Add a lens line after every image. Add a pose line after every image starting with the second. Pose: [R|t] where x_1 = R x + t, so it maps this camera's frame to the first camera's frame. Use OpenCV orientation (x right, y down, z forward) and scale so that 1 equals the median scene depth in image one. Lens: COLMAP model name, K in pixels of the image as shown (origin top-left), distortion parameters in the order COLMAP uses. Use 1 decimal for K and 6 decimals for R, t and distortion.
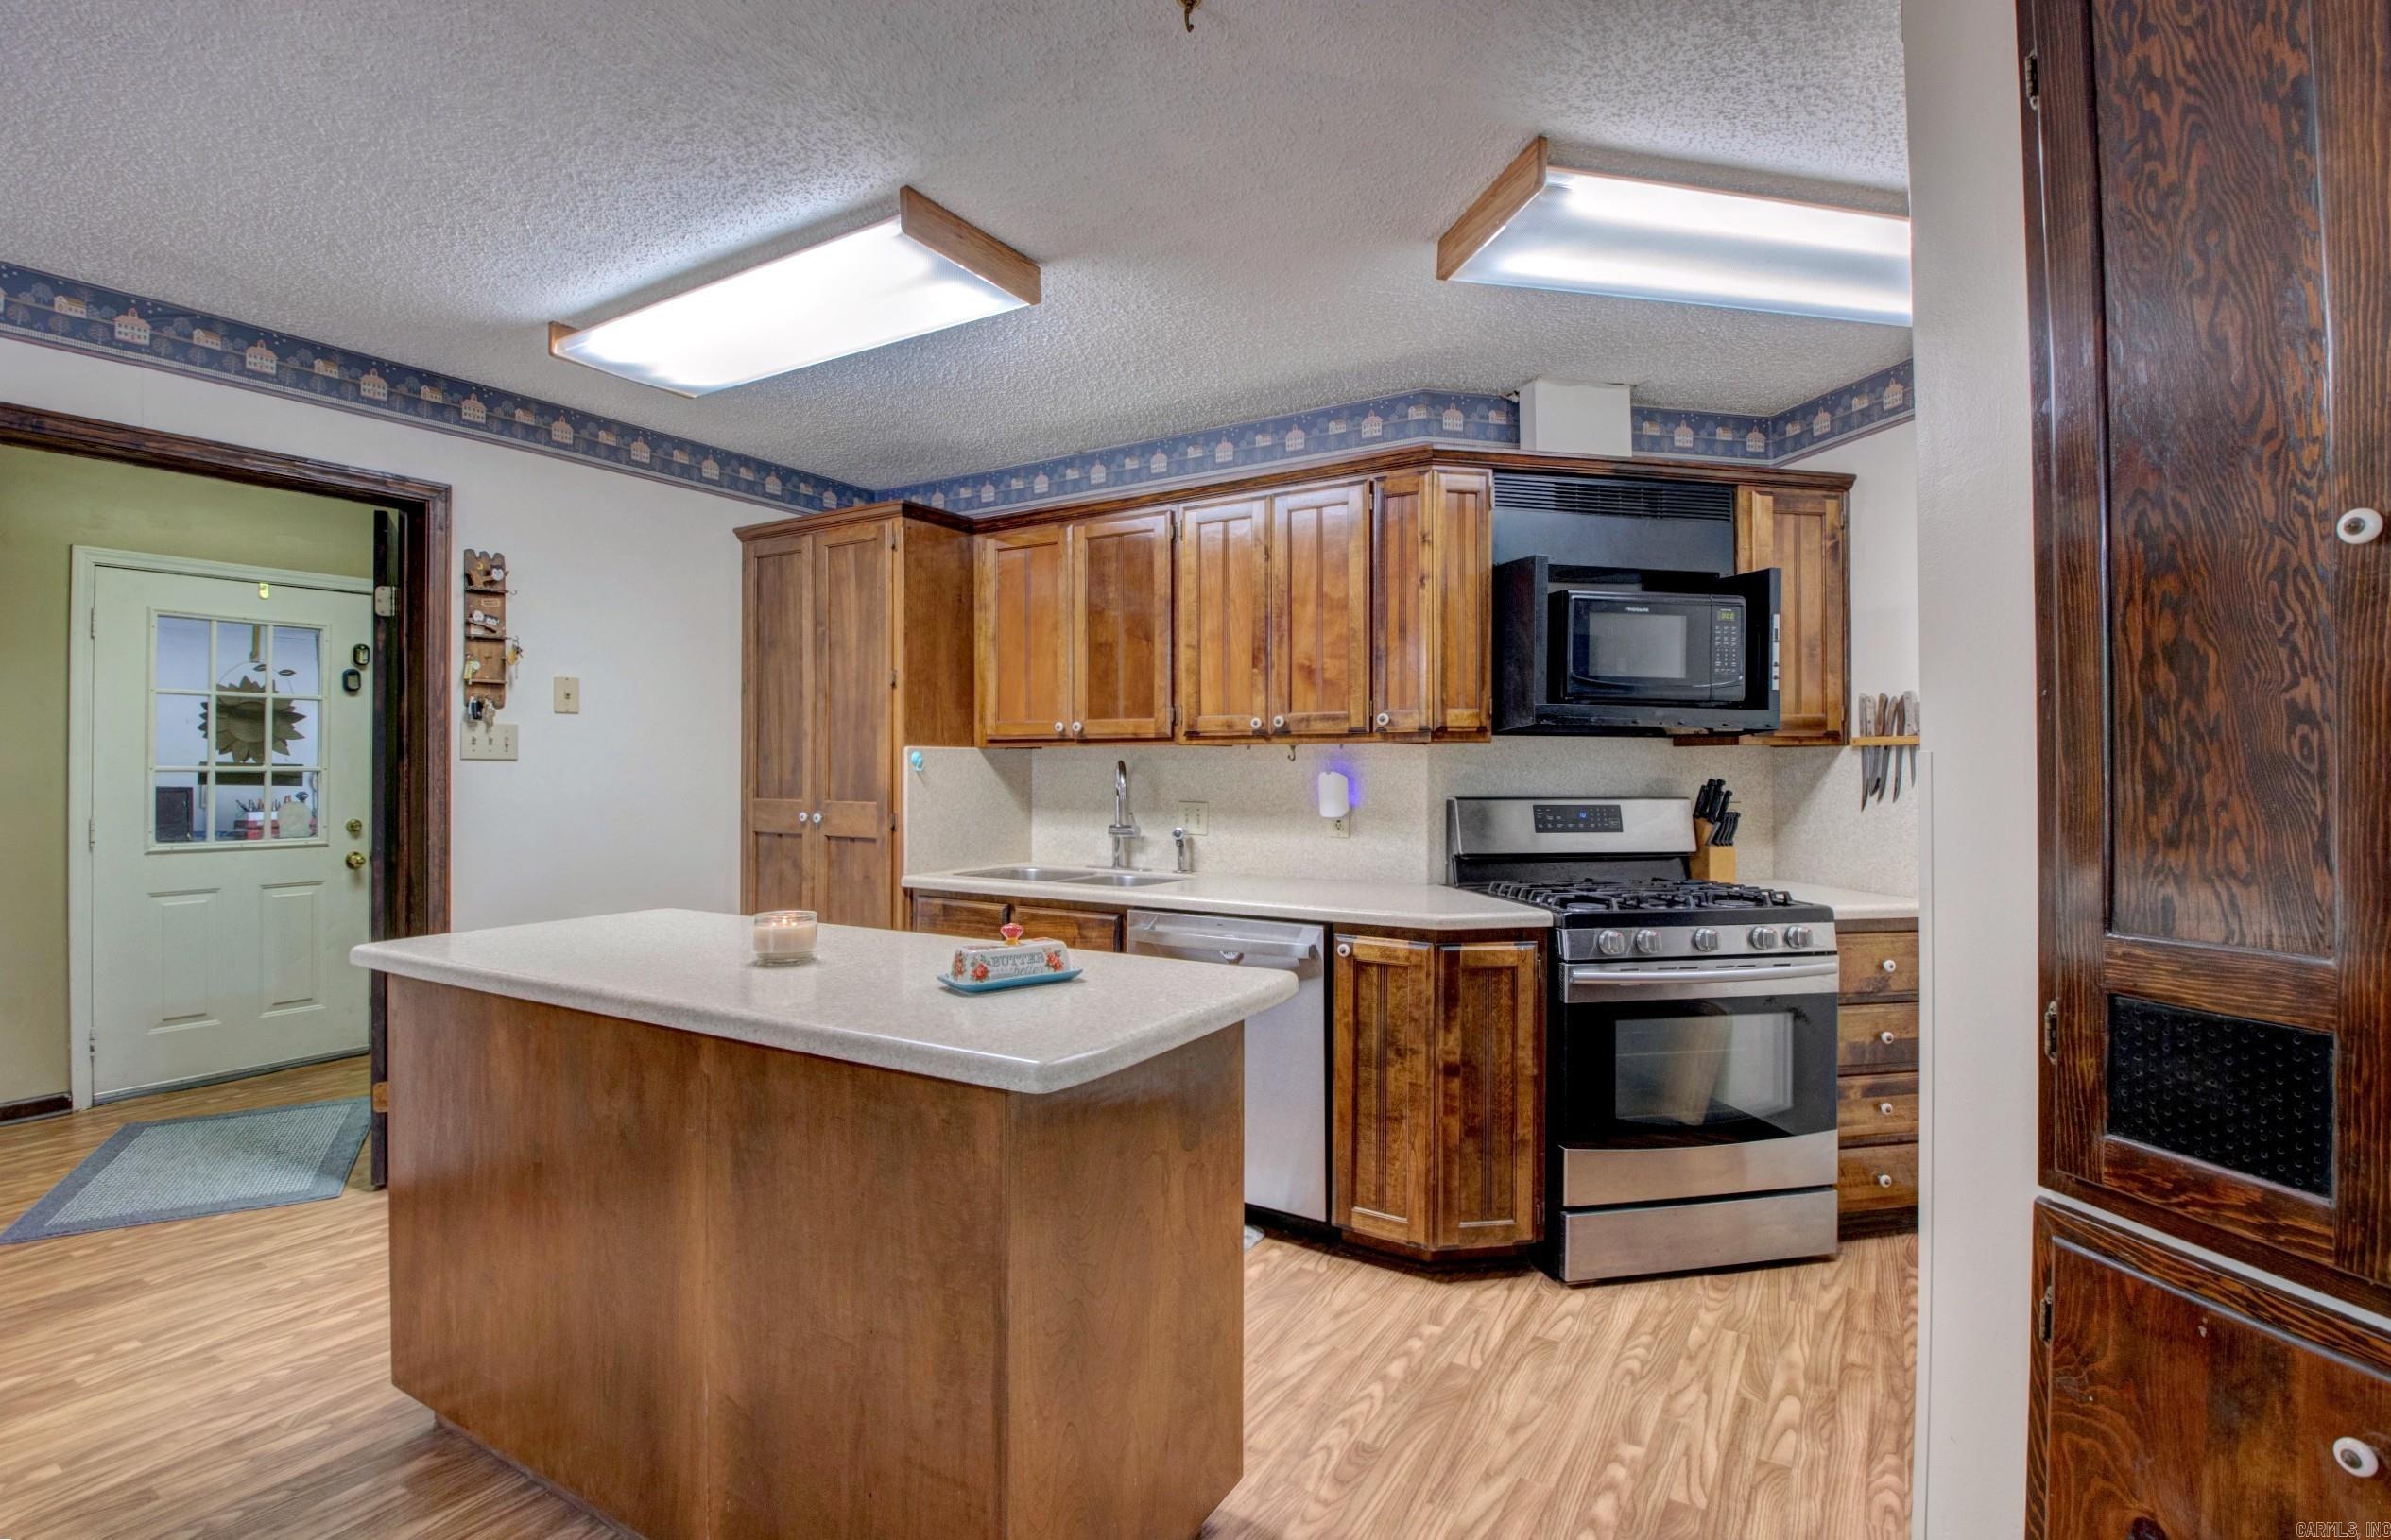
lens RADIAL K [[1115.4, 0, 1192.4], [0, 1115.4, 757.6], [0, 0, 1]] dist [0.037421, -0.041127]
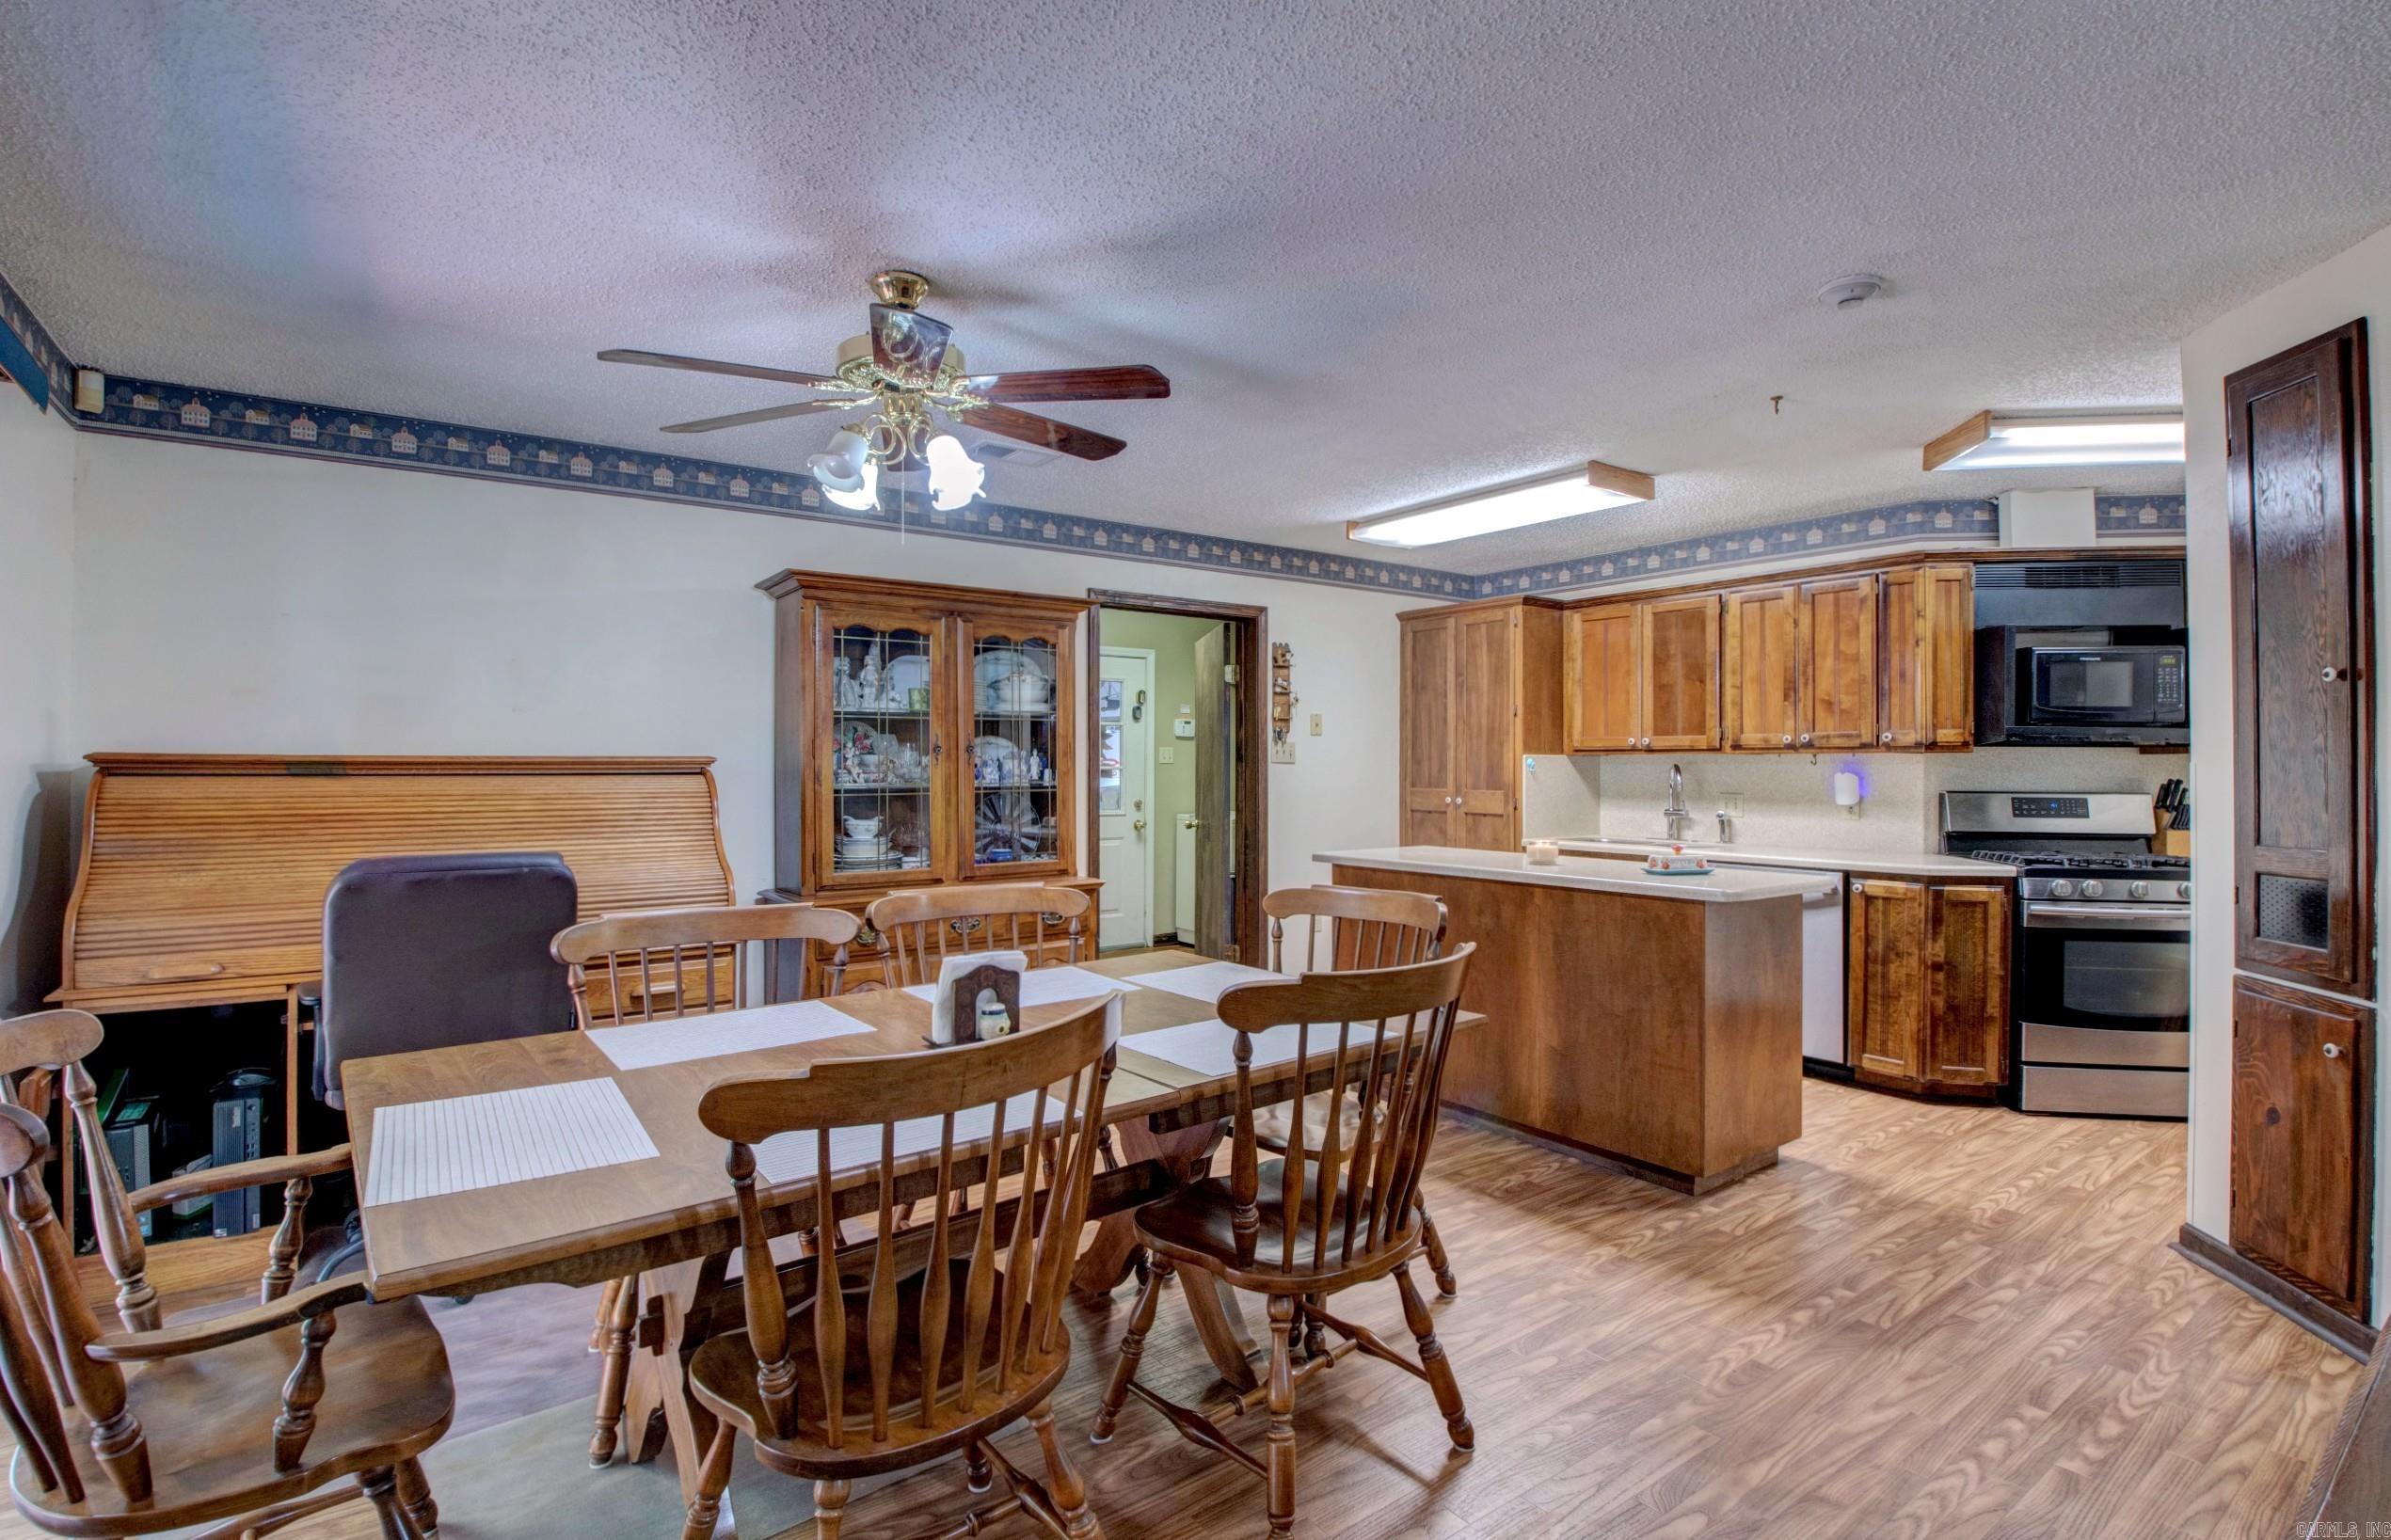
lens RADIAL K [[1140.3, 0, 1160.7], [0, 1140.3, 757.1], [0, 0, 1]] dist [0.001202, -0.024309]
pose [[0.921082, -0.000564, -0.389369, -0.119460], [0.000107, 0.999999, -0.001195, -0.005627], [0.389369, 0.001059, 0.921081, -0.702426]]
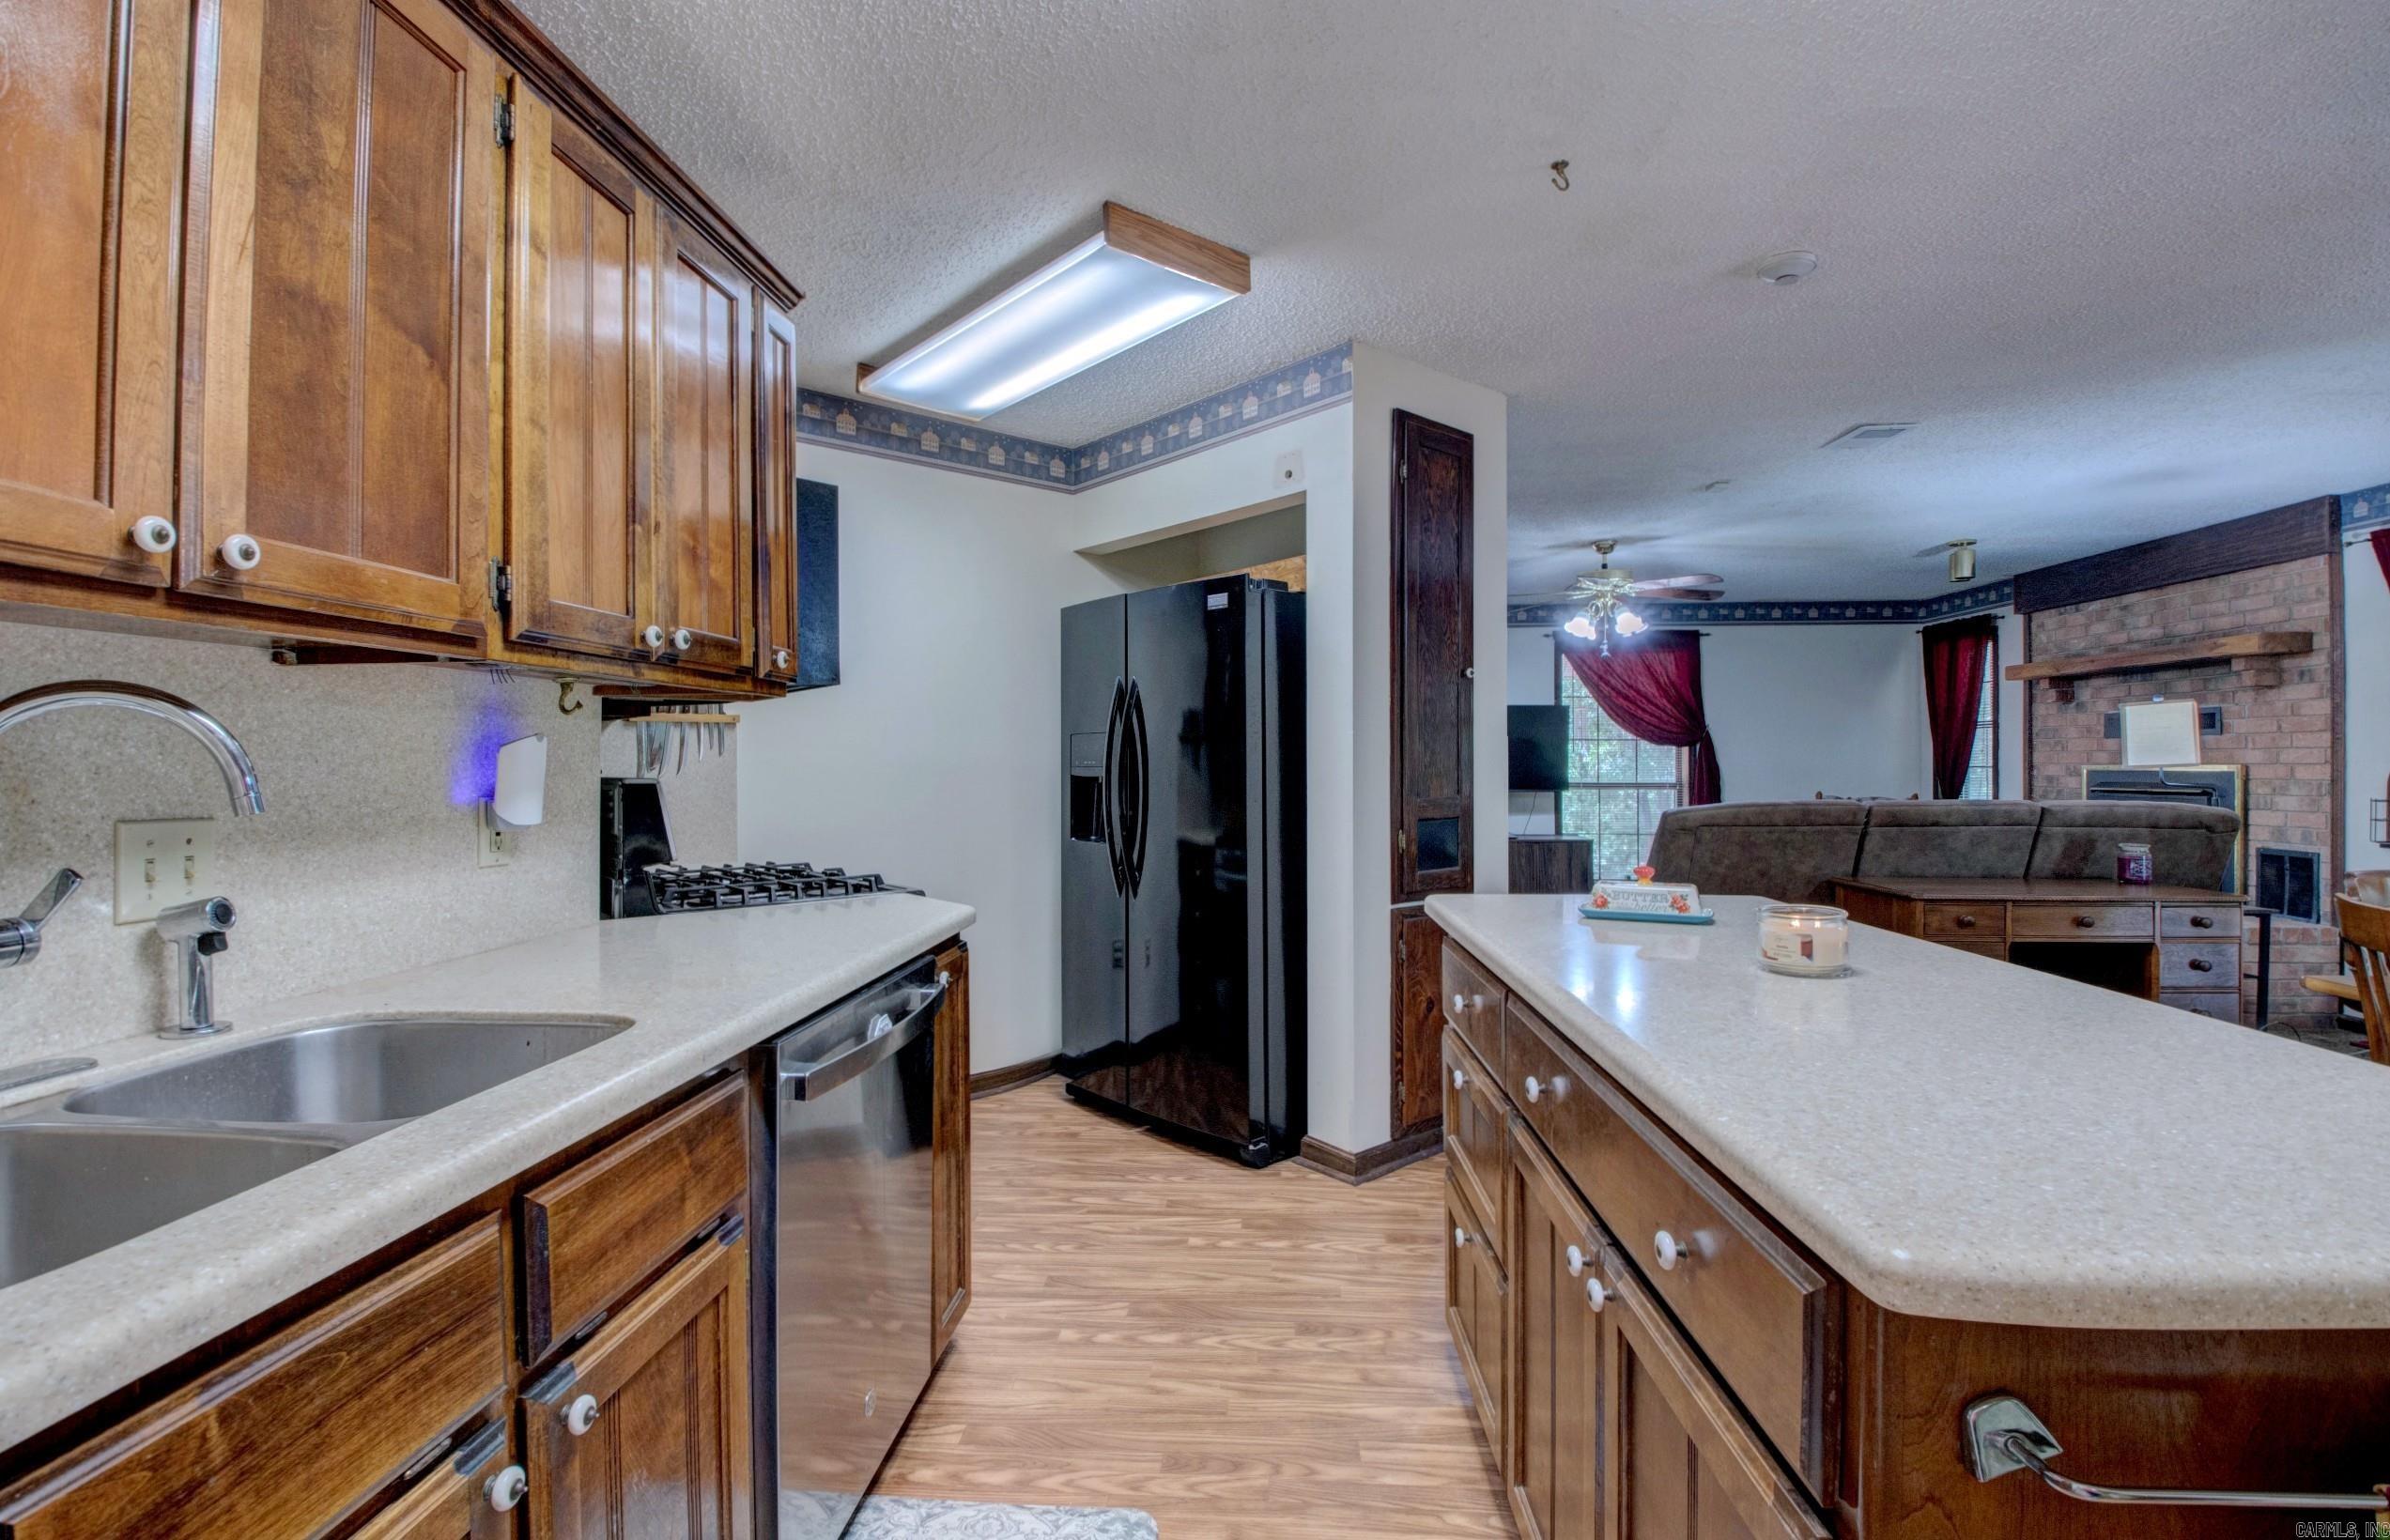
lens RADIAL K [[1104.0, 0, 1192.4], [0, 1104.0, 762.0], [0, 0, 1]] dist [0.014256, -0.026573]
pose [[-0.461190, -0.000162, 0.887301, -0.499067], [-0.002290, 0.999997, -0.001008, 0.025390], [-0.887298, -0.002497, -0.461189, 1.020822]]
